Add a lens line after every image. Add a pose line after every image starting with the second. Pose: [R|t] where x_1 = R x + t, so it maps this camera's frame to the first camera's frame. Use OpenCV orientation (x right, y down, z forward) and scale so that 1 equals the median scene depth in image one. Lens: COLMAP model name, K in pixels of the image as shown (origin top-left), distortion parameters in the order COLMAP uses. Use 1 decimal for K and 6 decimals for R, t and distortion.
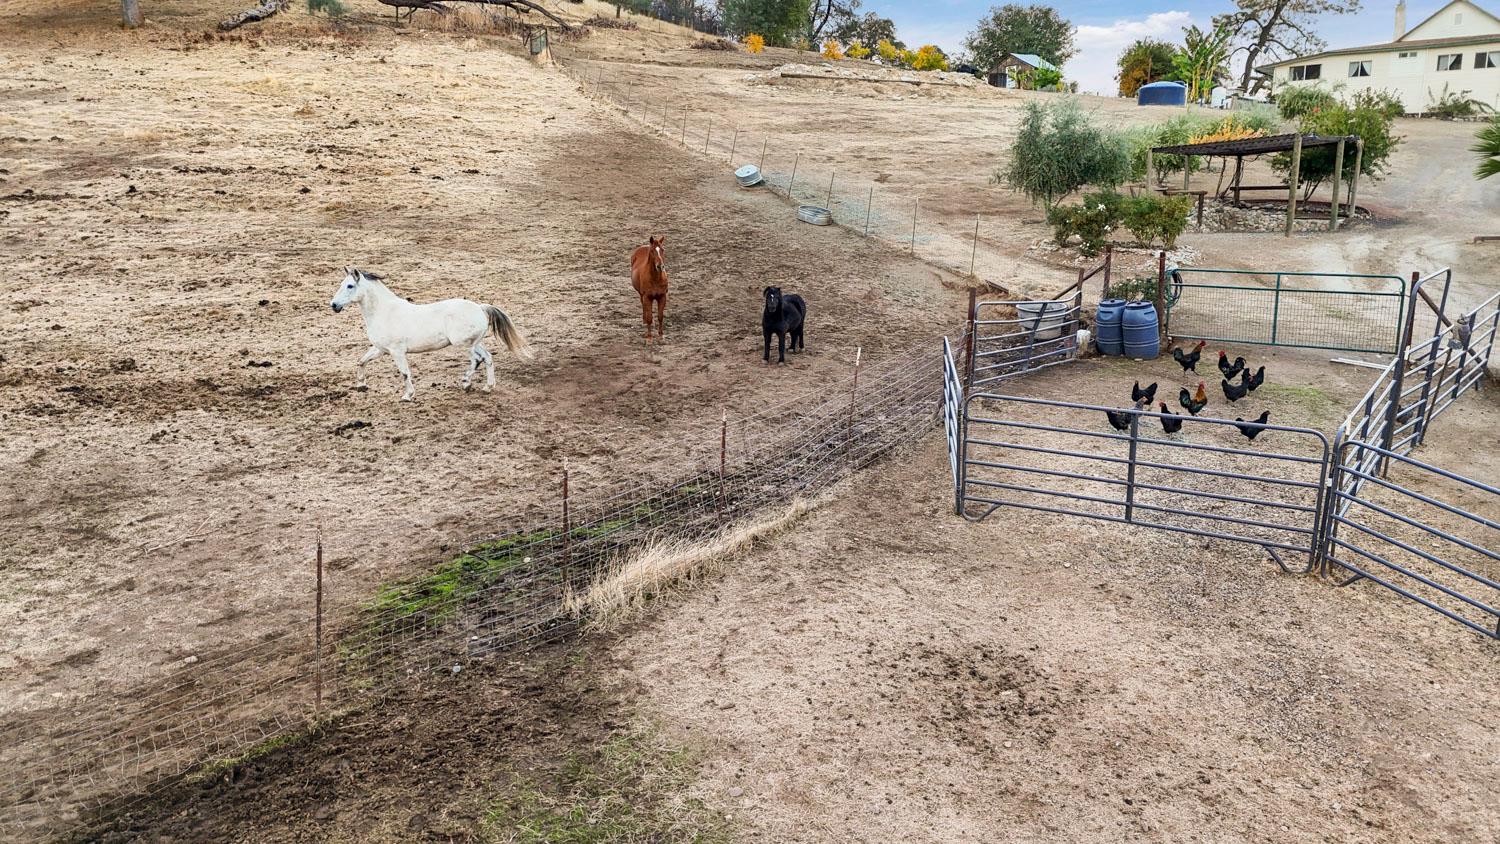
lens RADIAL K [[1108.6, 0, 750.0], [0, 1108.6, 422.0], [0, 0, 1]] dist [0.104265, -0.111818]
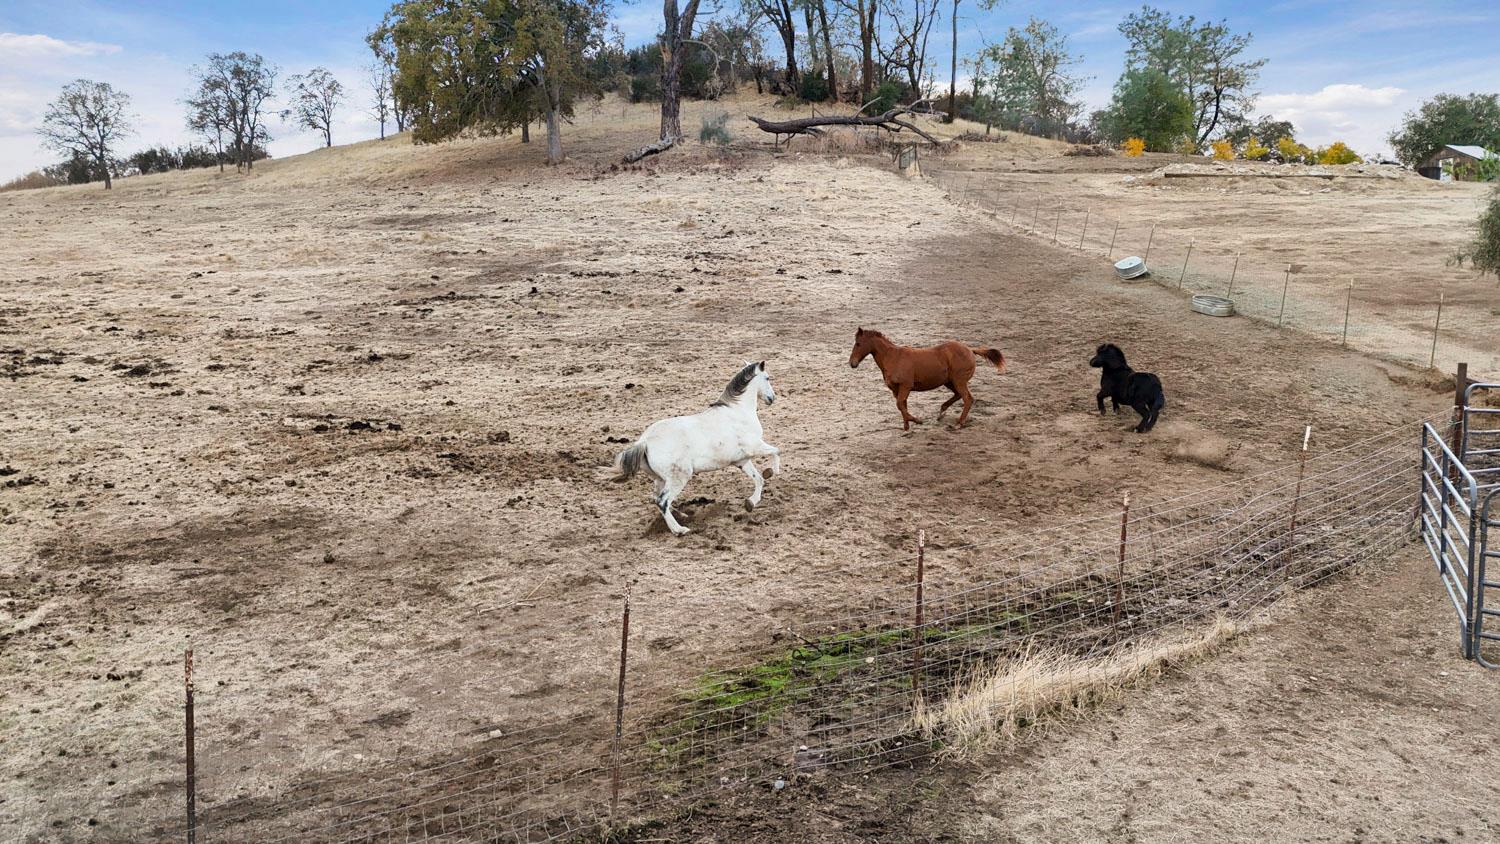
lens RADIAL K [[1108.6, 0, 750.0], [0, 1108.6, 422.0], [0, 0, 1]] dist [0.104265, -0.111818]
pose [[0.950866, 0.027450, -0.308384, -0.021520], [-0.060029, 0.993506, -0.096659, 0.021316], [0.303728, 0.110422, 0.946338, 0.106700]]
